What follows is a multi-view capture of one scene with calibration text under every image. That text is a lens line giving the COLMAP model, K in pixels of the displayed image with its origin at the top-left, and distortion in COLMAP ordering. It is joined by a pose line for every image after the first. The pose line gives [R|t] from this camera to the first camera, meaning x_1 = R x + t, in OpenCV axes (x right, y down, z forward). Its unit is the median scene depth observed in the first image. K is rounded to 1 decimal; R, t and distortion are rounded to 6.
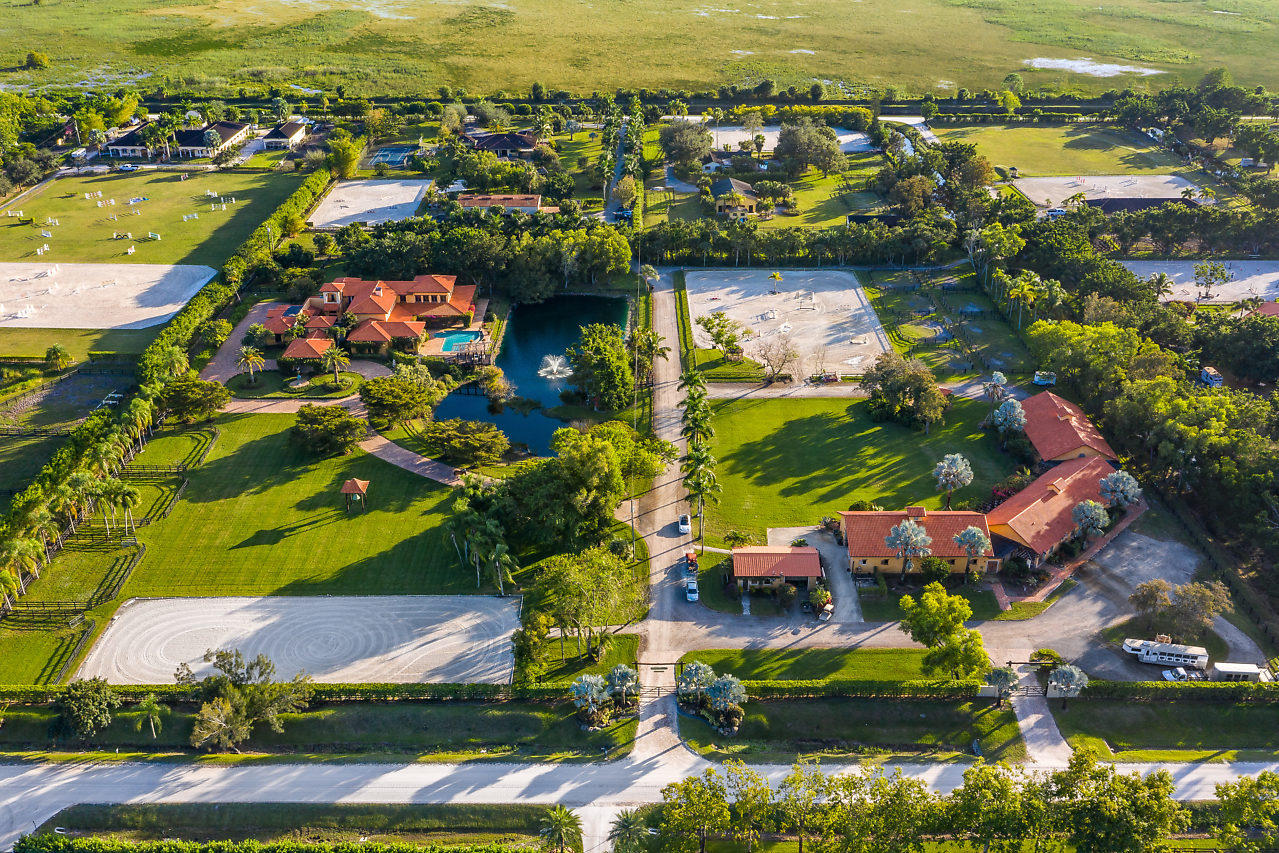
lens RADIAL K [[1145.9, 0, 623.8], [0, 1145.9, 424.0], [0, 0, 1]] dist [-0.000642, 0.008246]
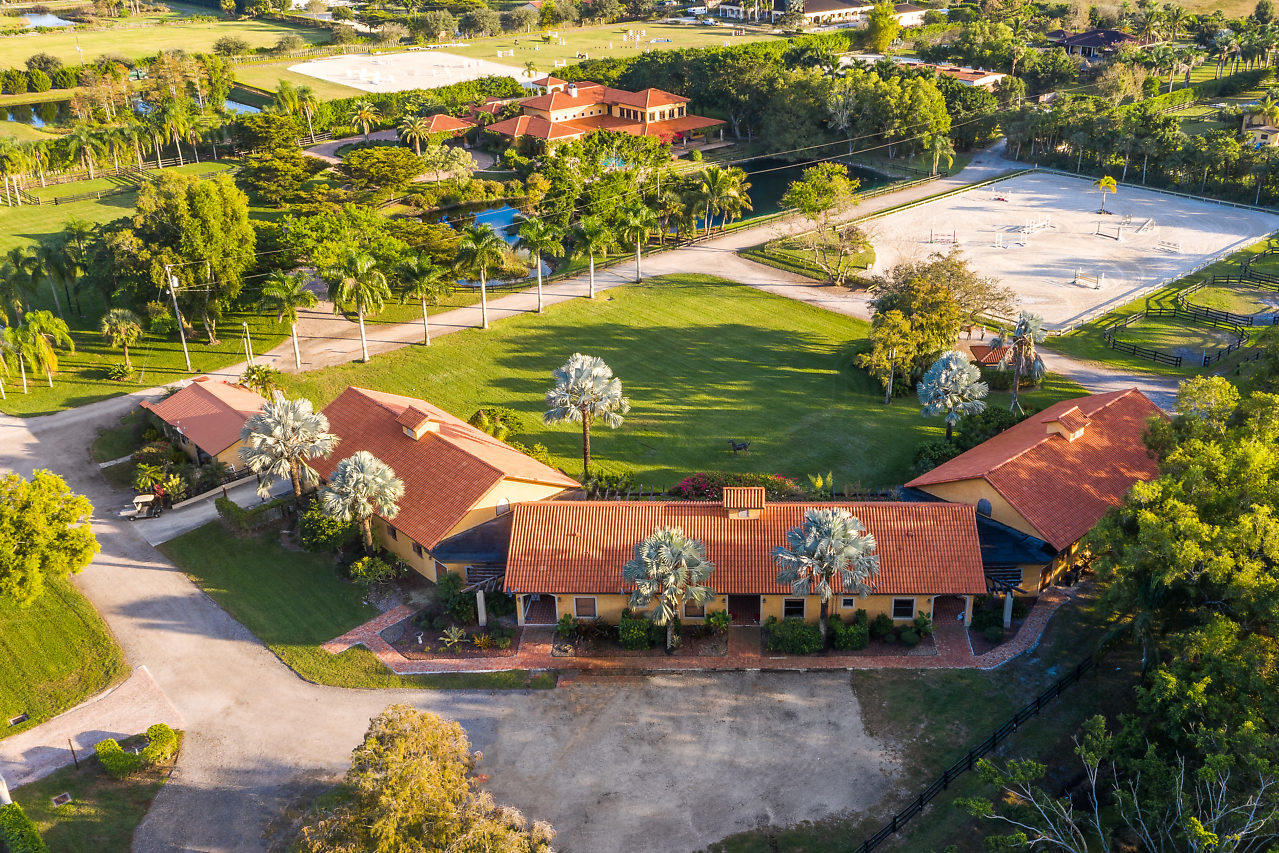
lens RADIAL K [[1165.6, 0, 737.7], [0, 1165.6, 427.4], [0, 0, 1]] dist [0.001395, 0.006298]
pose [[0.713533, 0.303559, -0.631446, 0.439730], [-0.318268, 0.943343, 0.093857, -0.006735], [0.624161, 0.133999, 0.769719, 0.464977]]
